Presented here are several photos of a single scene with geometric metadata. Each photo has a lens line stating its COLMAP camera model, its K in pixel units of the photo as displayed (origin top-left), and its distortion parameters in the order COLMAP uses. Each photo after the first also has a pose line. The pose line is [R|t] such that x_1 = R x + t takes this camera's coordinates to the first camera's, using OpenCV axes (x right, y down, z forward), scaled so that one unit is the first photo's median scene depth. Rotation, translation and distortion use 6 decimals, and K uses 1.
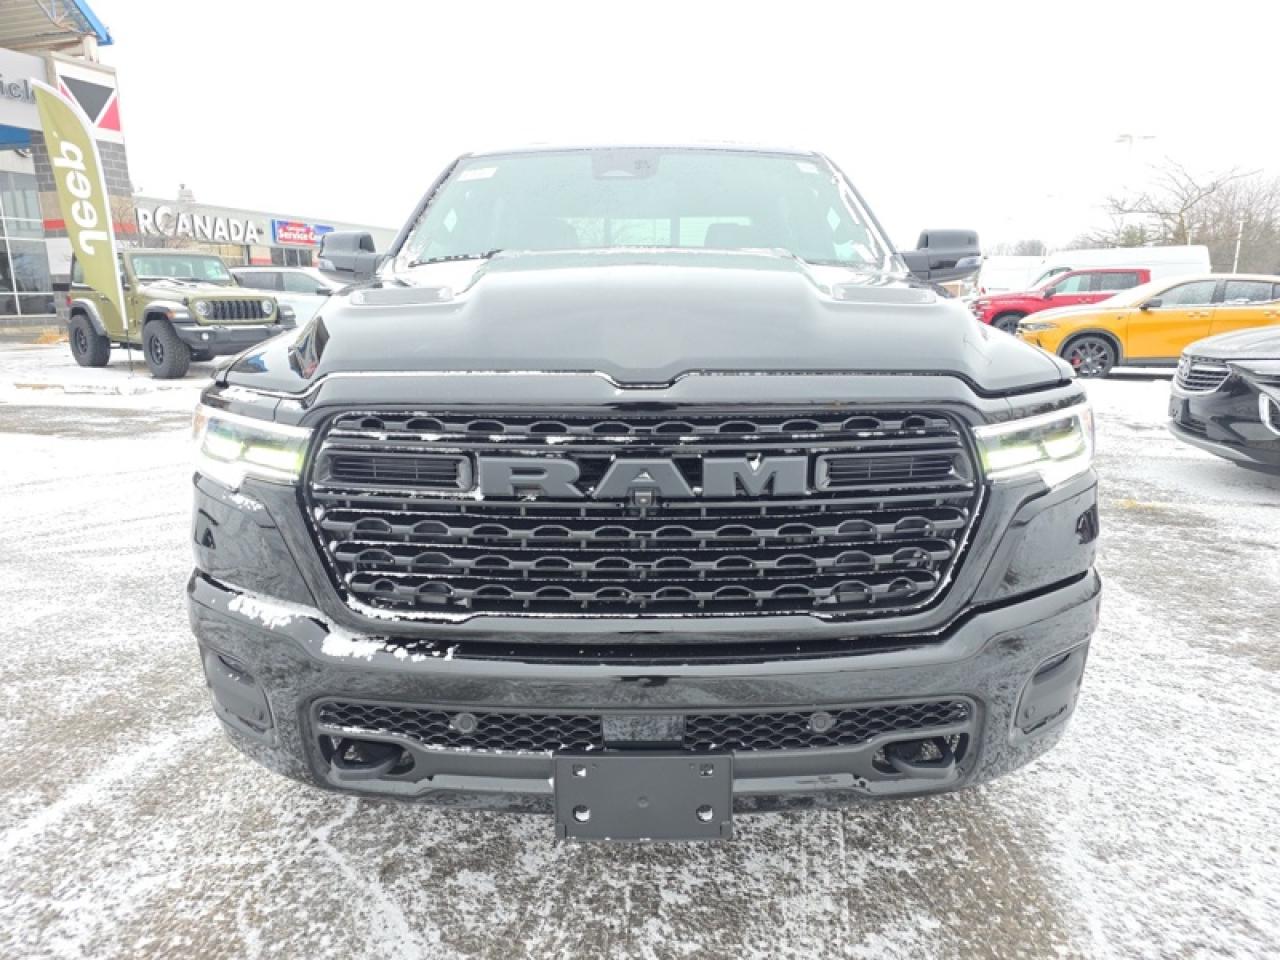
lens RADIAL K [[860.8, 0, 645.0], [0, 860.8, 481.9], [0, 0, 1]] dist [0.071339, -0.057352]
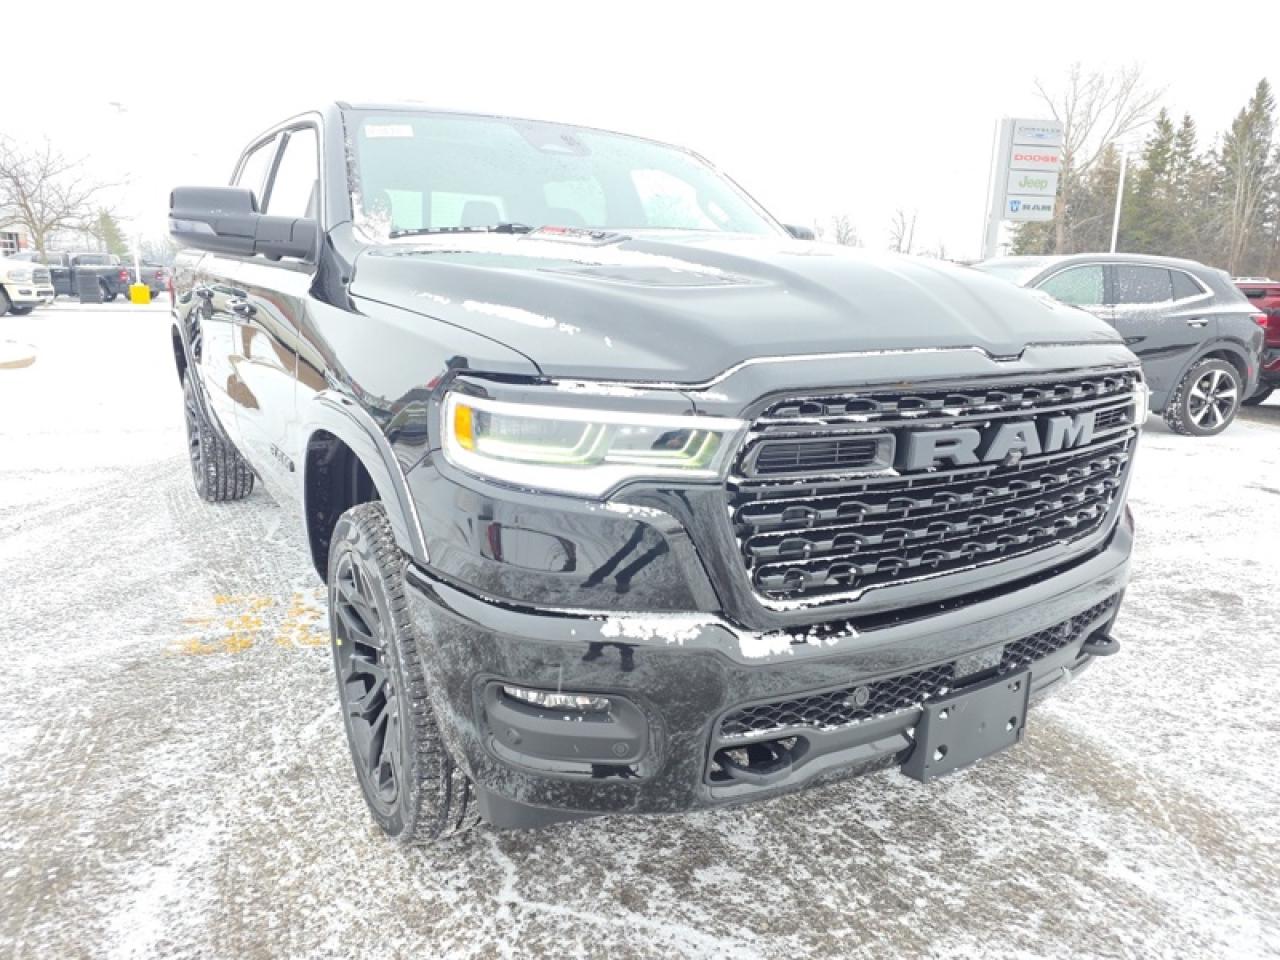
lens RADIAL K [[860.8, 0, 645.0], [0, 860.8, 481.9], [0, 0, 1]] dist [0.071339, -0.057352]
pose [[0.837624, -0.106723, 0.535721, -0.944802], [0.096819, 0.994207, 0.046679, -0.046189], [-0.537599, 0.012768, 0.843104, 0.270231]]
